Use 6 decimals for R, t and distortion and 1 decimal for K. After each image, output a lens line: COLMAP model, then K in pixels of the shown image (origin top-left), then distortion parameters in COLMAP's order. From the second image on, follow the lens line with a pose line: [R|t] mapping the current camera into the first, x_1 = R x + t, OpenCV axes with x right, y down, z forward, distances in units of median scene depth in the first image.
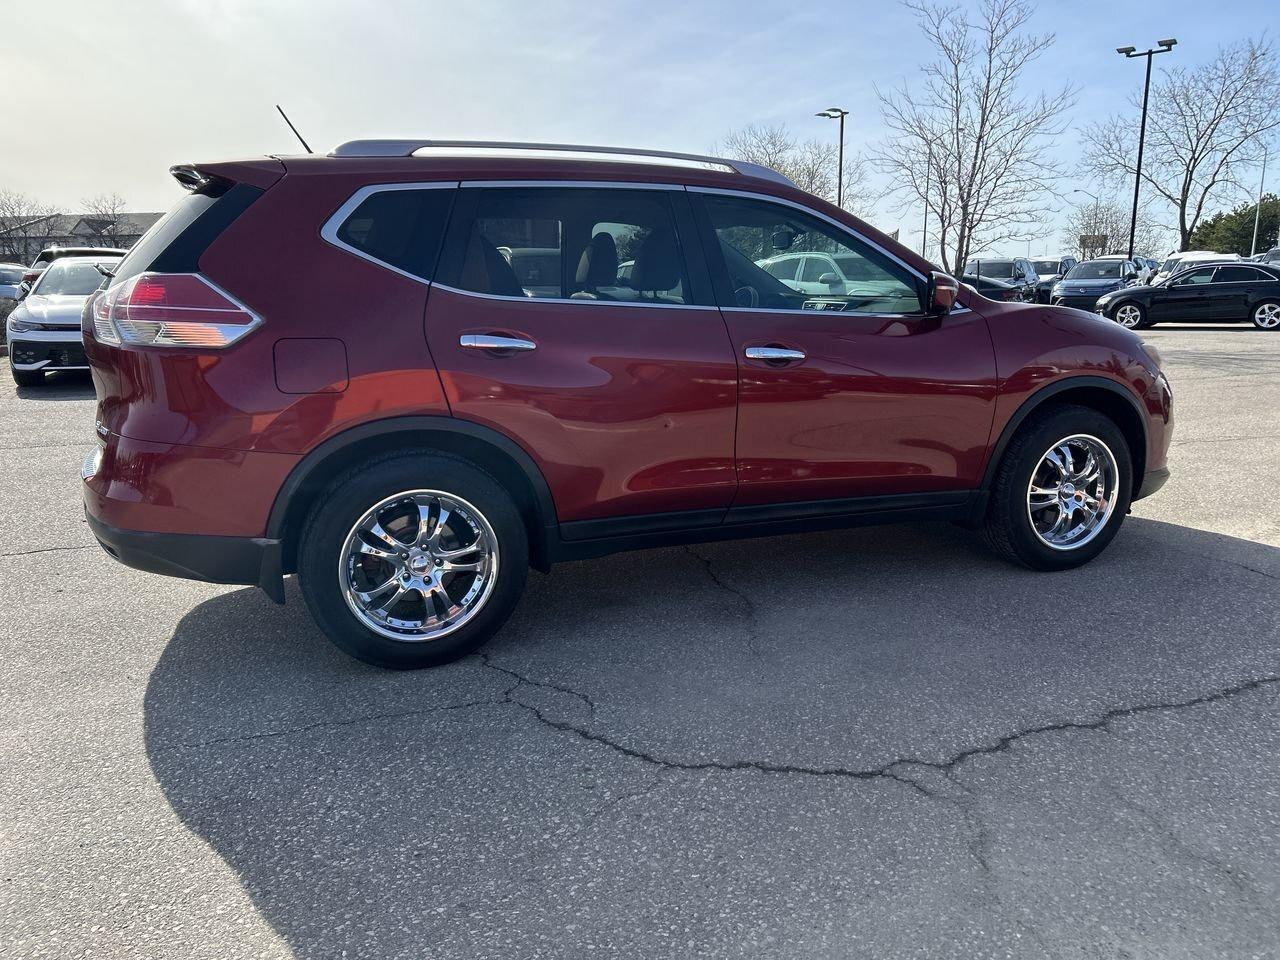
lens RADIAL K [[964.0, 0, 645.6], [0, 964.0, 475.9], [0, 0, 1]] dist [0.047561, -0.047874]
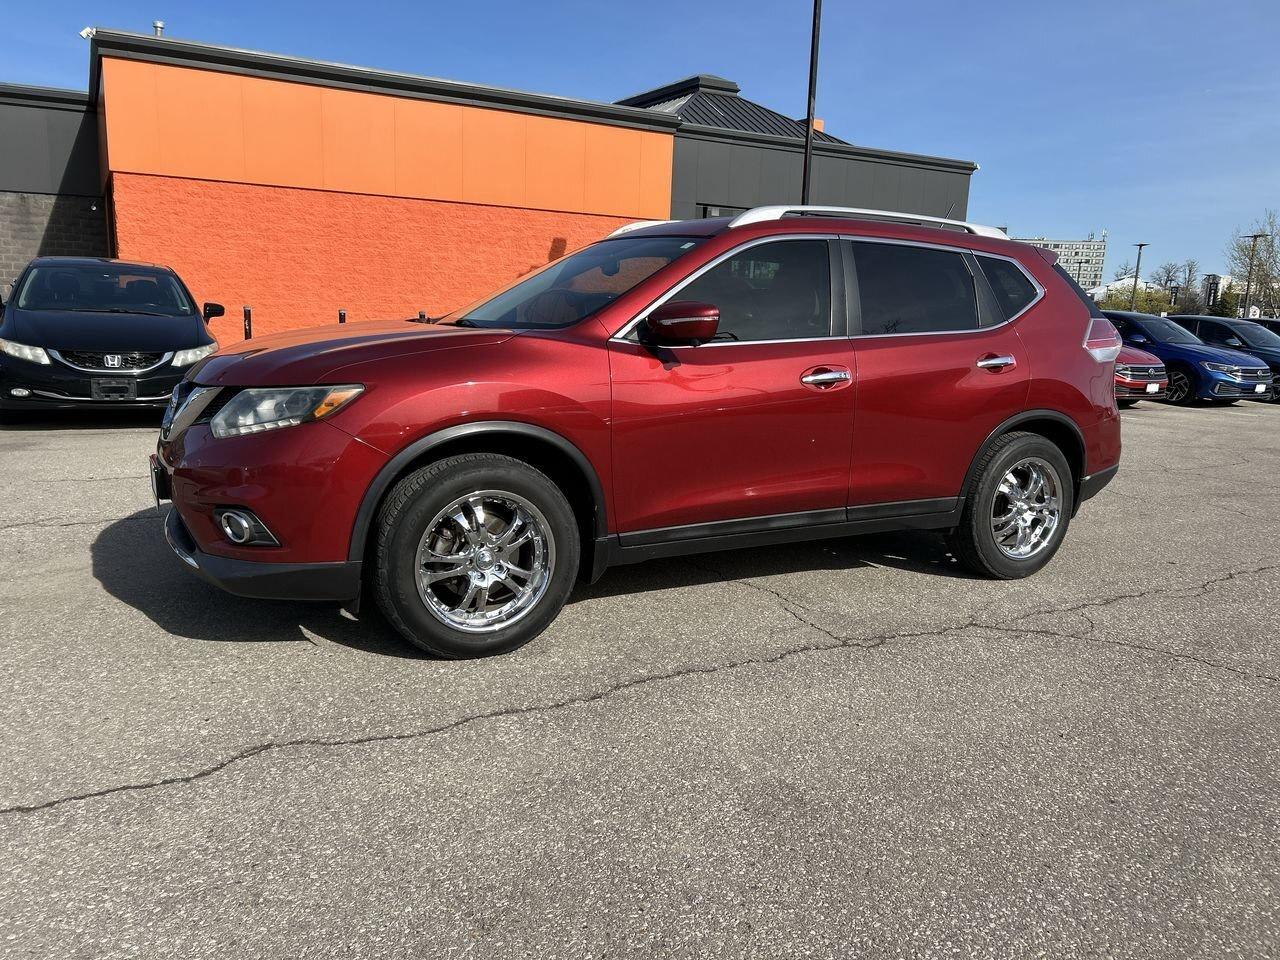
lens RADIAL K [[964.0, 0, 650.3], [0, 964.0, 482.9], [0, 0, 1]] dist [0.047561, -0.047874]
pose [[-0.991062, -0.010894, -0.132954, 0.321912], [-0.059545, 0.927988, 0.367823, -0.564805], [0.119373, 0.372452, -0.920342, 2.797067]]
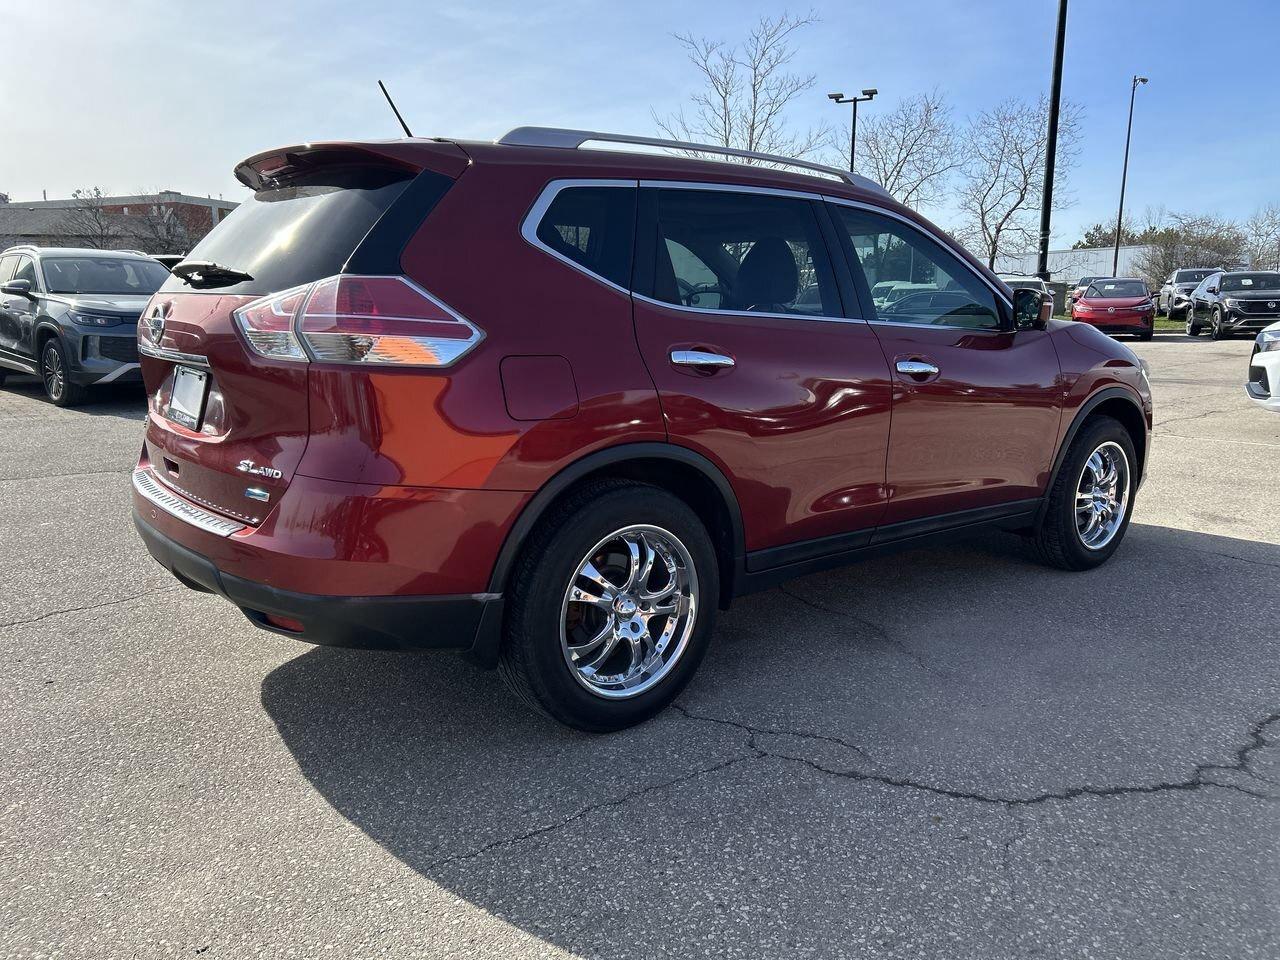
lens RADIAL K [[964.0, 0, 641.9], [0, 964.0, 477.4], [0, 0, 1]] dist [0.047561, -0.047874]
pose [[0.957324, -0.040066, 0.286228, -0.465212], [0.045008, 0.998929, -0.010708, -0.019249], [-0.285492, 0.023134, 0.958102, 0.149703]]
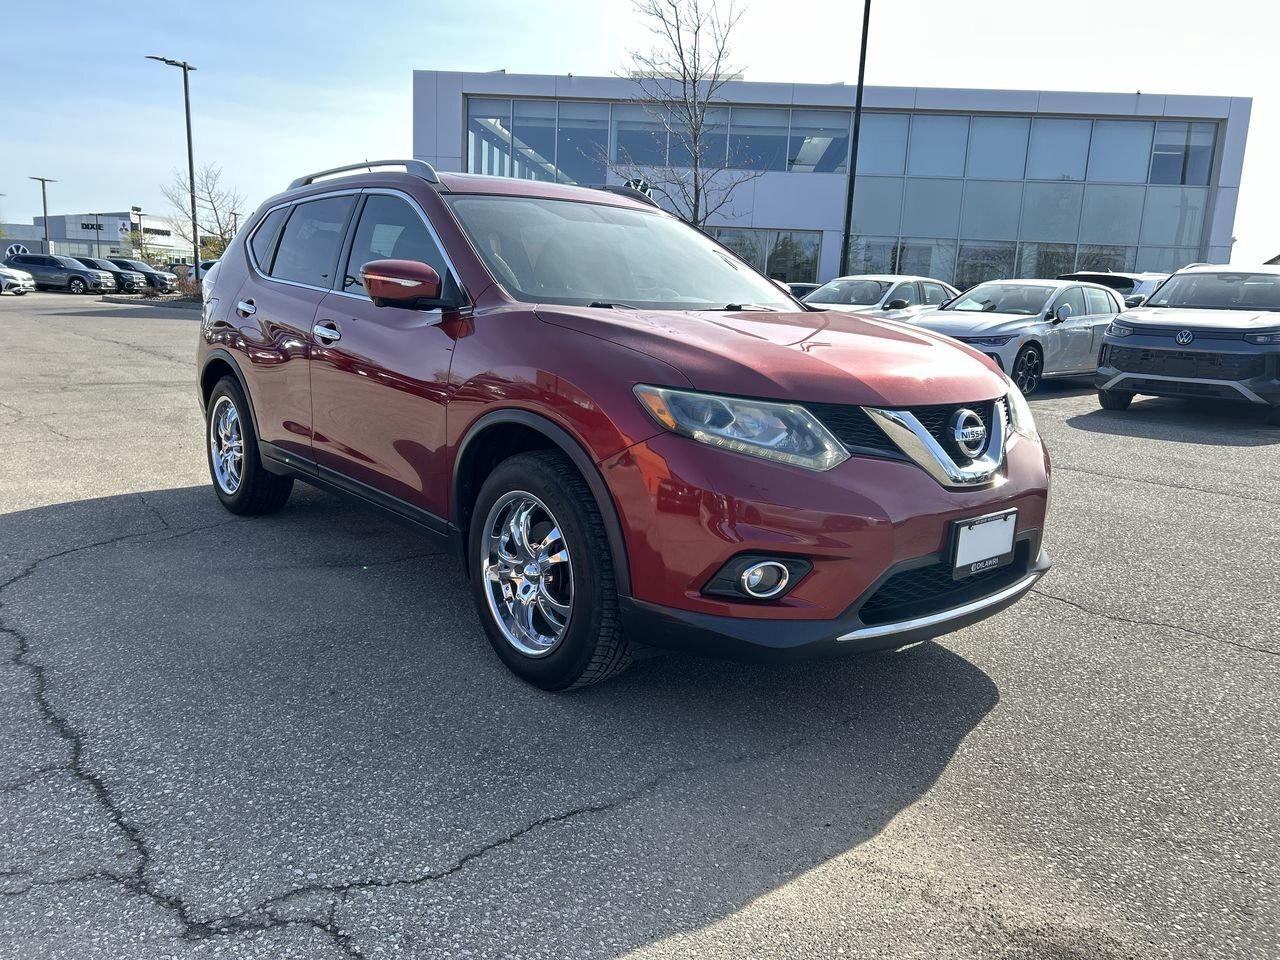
lens RADIAL K [[964.0, 0, 645.3], [0, 964.0, 473.4], [0, 0, 1]] dist [0.047561, -0.047874]
pose [[0.306273, 0.189579, -0.932876, 1.451452], [-0.223844, 0.966834, 0.122989, -0.208948], [0.925252, 0.171151, 0.338551, 1.088683]]
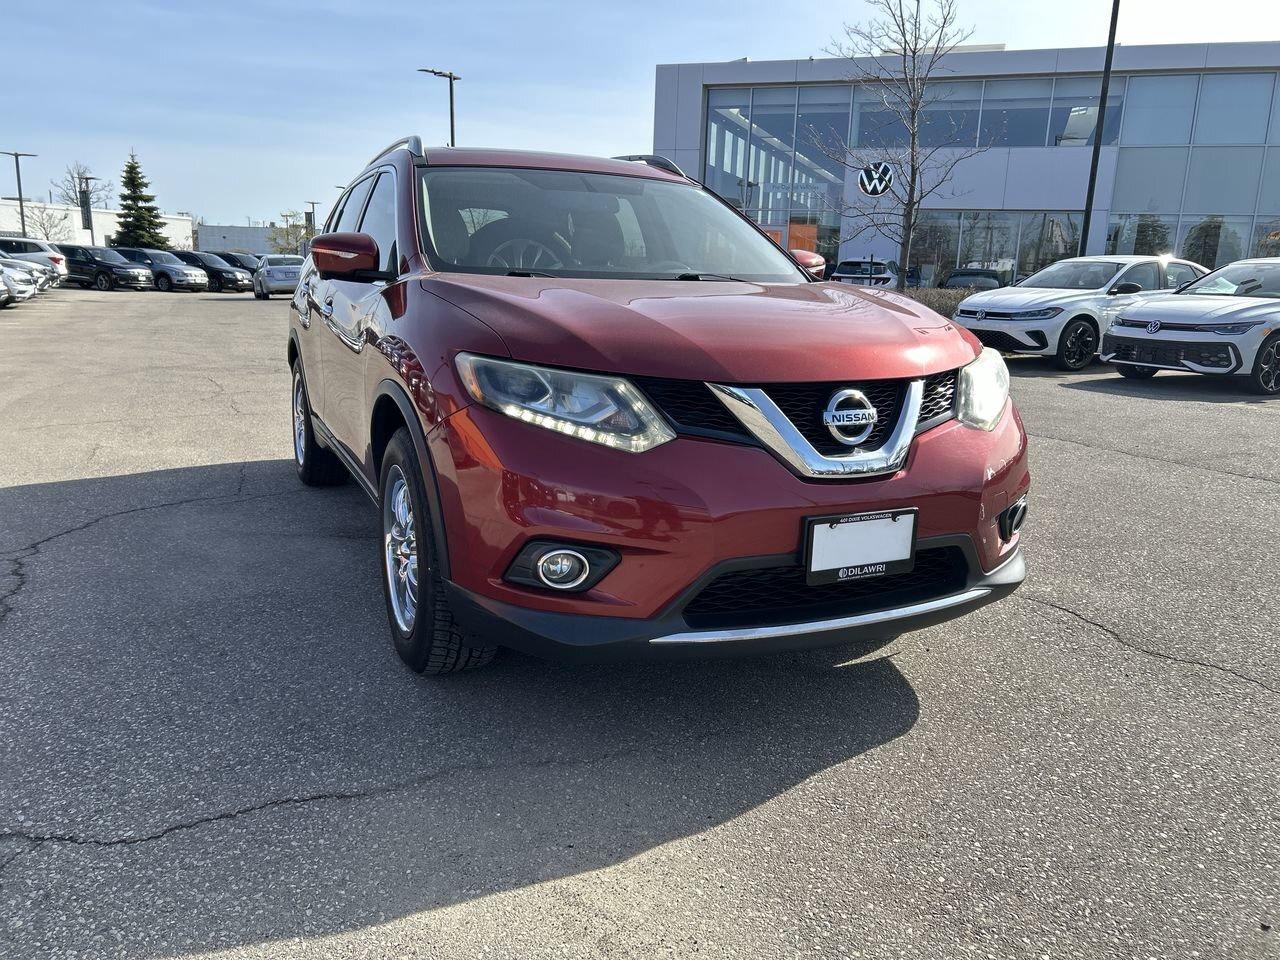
lens RADIAL K [[964.0, 0, 644.5], [0, 964.0, 483.8], [0, 0, 1]] dist [0.047561, -0.047874]
pose [[0.045319, 0.213259, -0.975944, 1.448375], [-0.221328, 0.954812, 0.198364, -0.264505], [0.974146, 0.207014, 0.090471, 1.436048]]
